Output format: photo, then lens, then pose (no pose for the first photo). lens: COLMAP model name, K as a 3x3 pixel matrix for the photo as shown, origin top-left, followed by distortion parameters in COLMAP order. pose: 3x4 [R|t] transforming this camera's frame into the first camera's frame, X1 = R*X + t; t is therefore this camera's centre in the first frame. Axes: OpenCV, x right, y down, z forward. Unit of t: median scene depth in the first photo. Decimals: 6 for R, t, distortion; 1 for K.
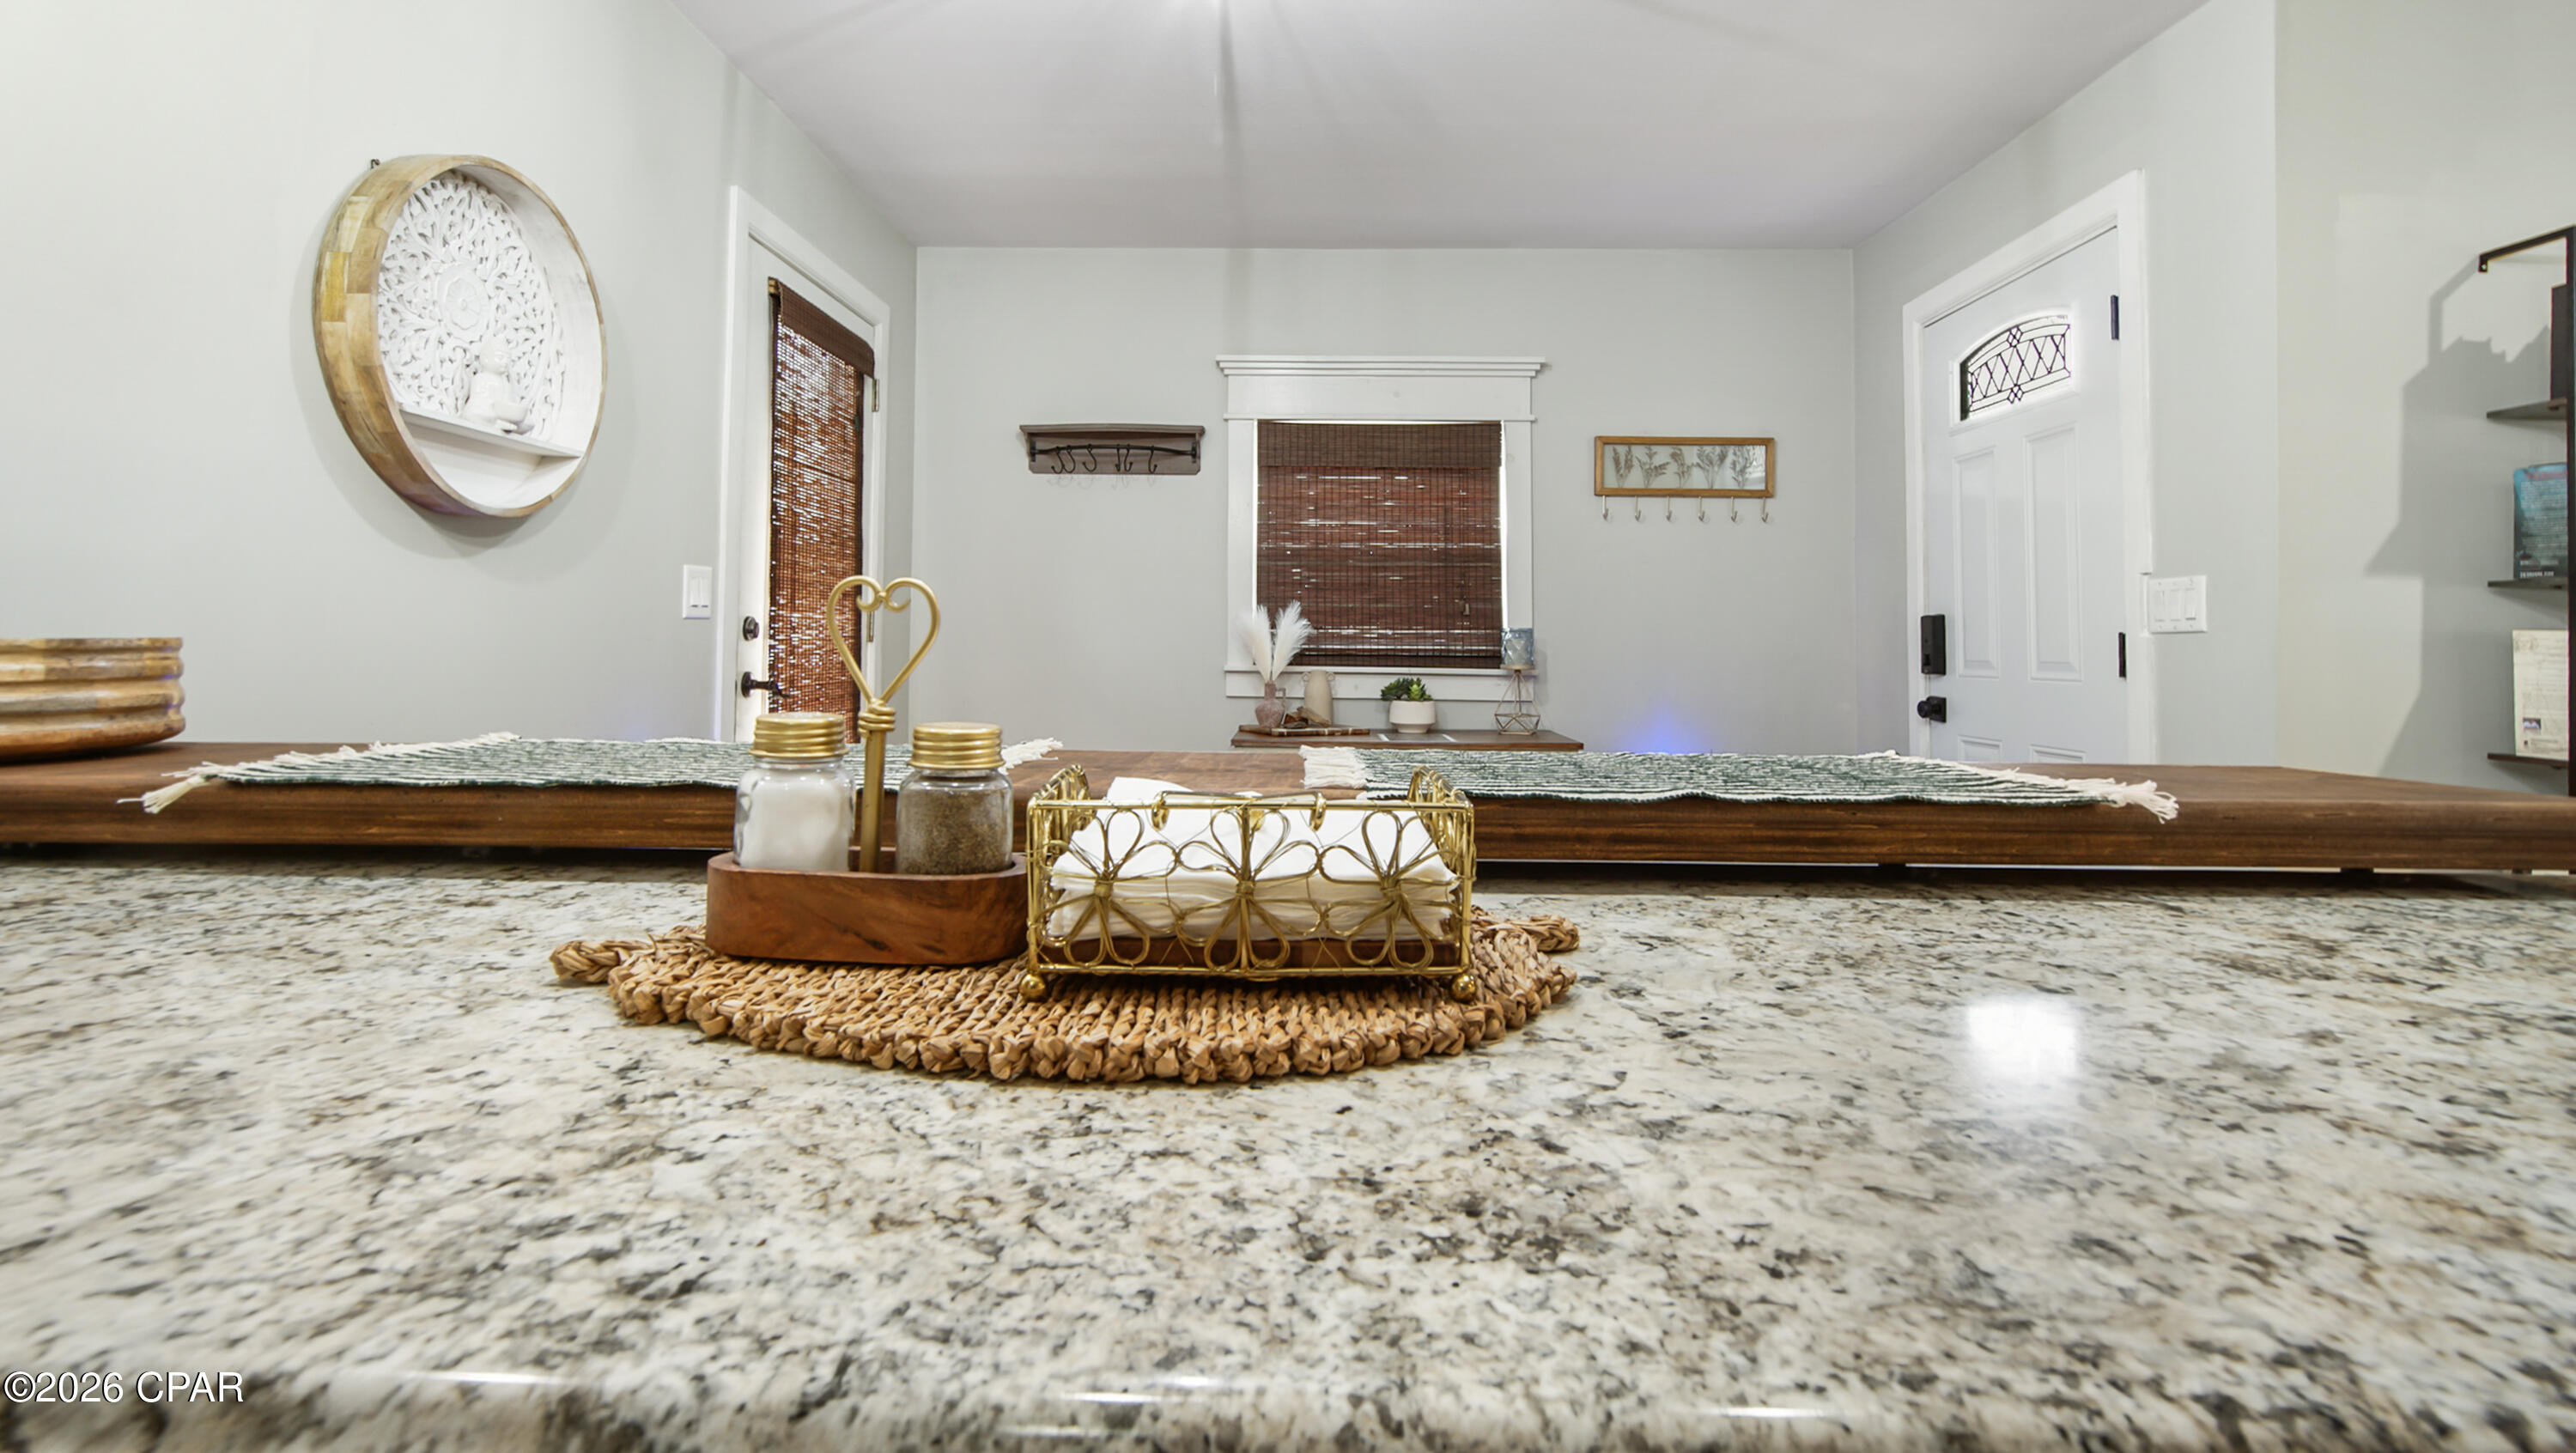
lens RADIAL K [[1226.9, 0, 1289.1], [0, 1226.9, 607.6], [0, 0, 1]] dist [-0.002251, -0.000054]
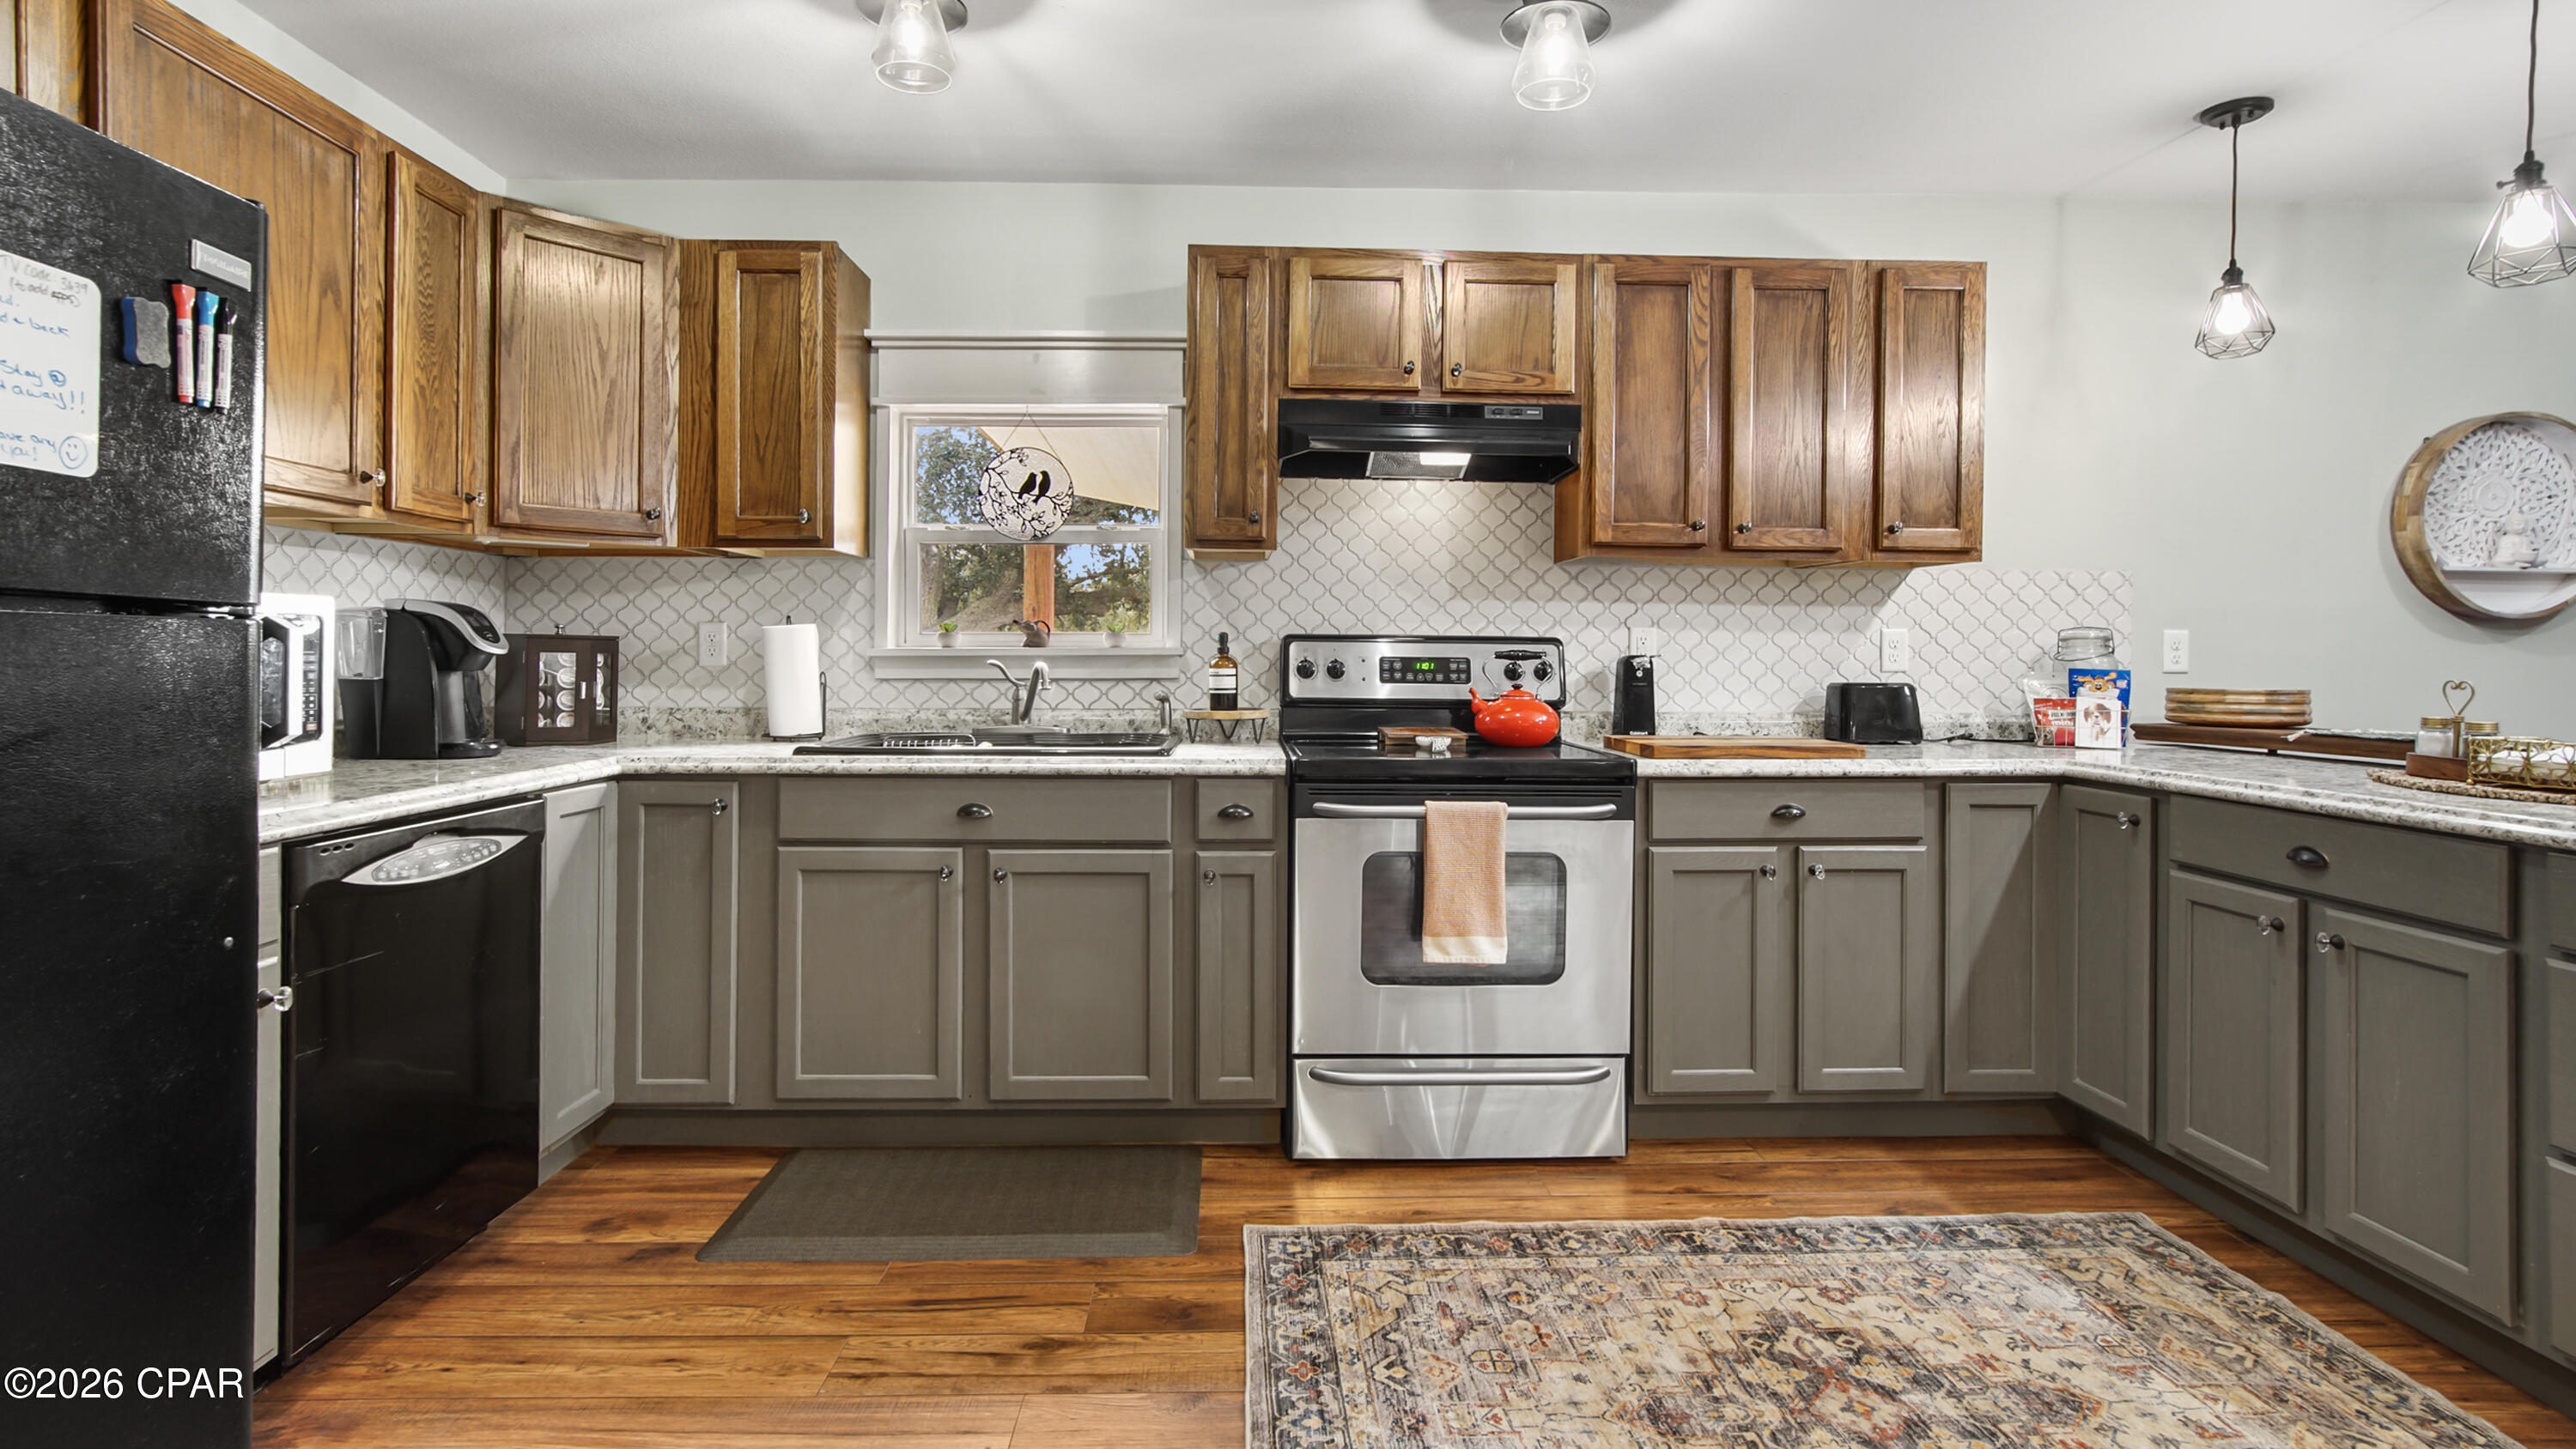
lens RADIAL K [[1178.9, 0, 1272.6], [0, 1178.9, 648.6], [0, 0, 1]] dist [-0.005141, 0.000053]
pose [[0.040815, -0.015476, -0.999047, 0.440465], [0.015395, 0.999771, -0.014858, -0.016602], [0.999048, -0.014774, 0.041044, -0.385563]]
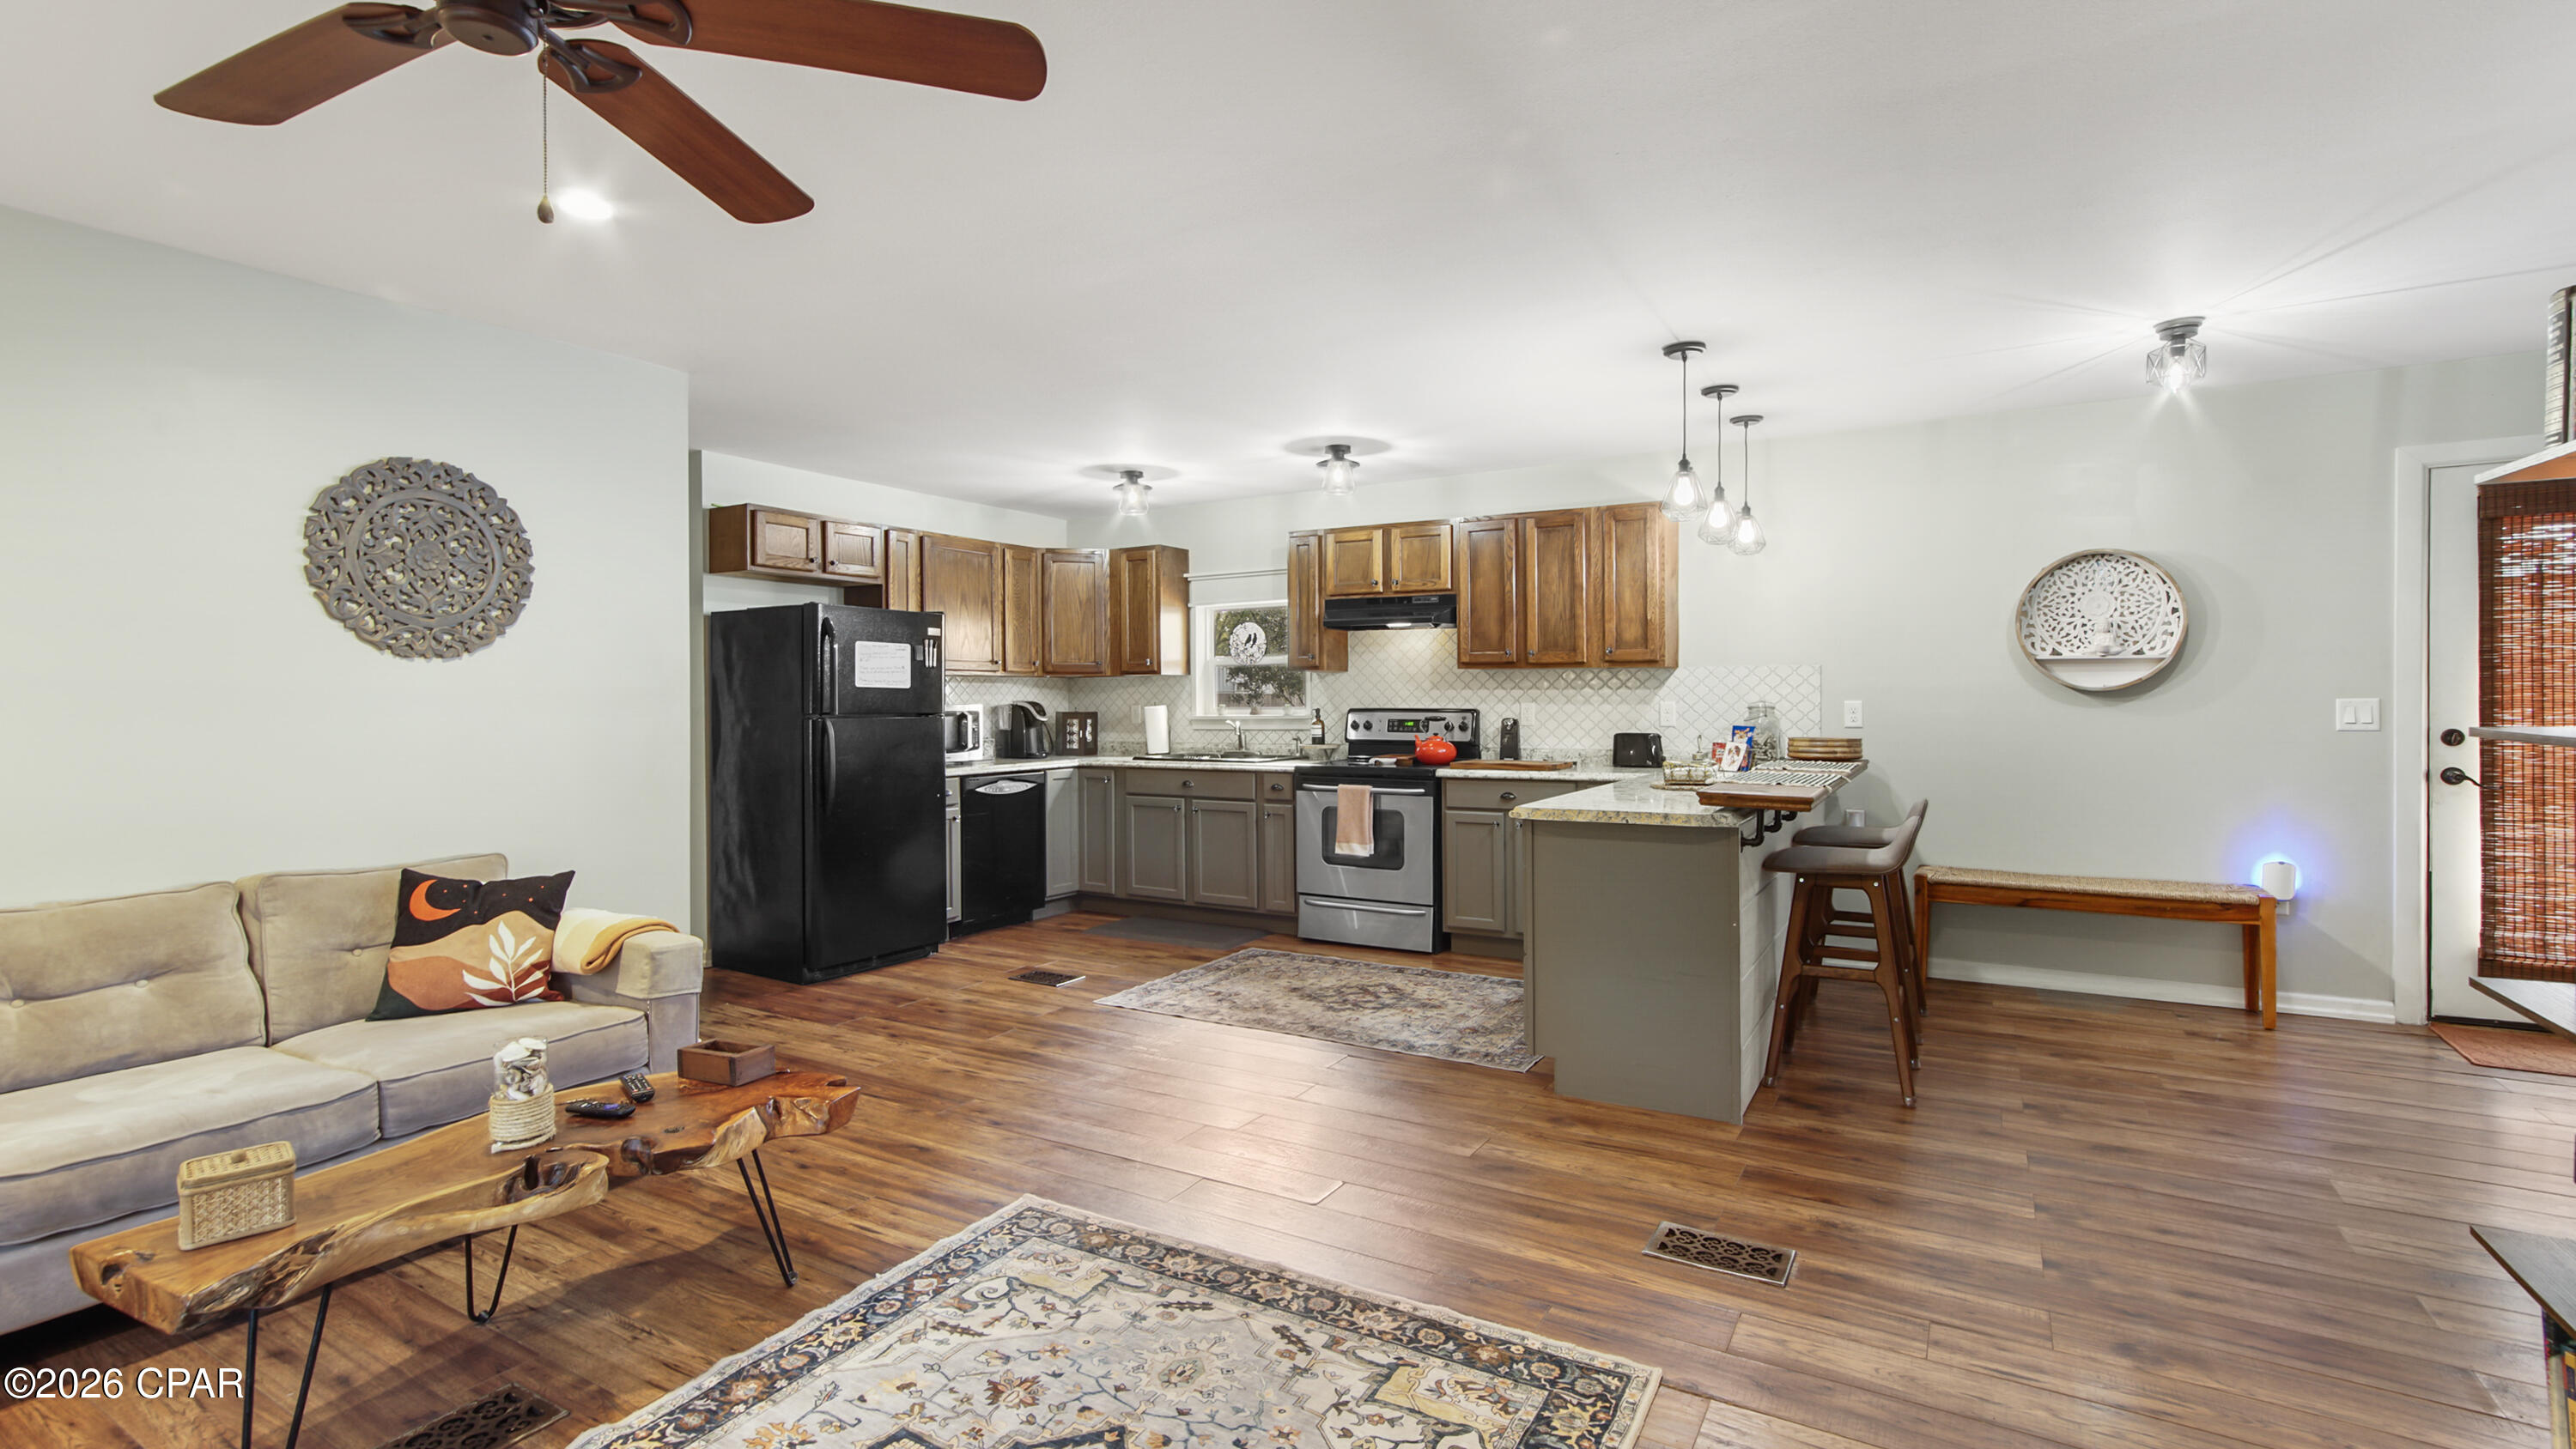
lens RADIAL K [[1159.8, 0, 1291.1], [0, 1159.8, 691.3], [0, 0, 1]] dist [-0.001924, 0.000511]
pose [[-0.496815, -0.012637, -0.867765, 1.061590], [0.019368, 0.999484, -0.025643, -0.021663], [0.867640, -0.029547, -0.496313, 0.358287]]
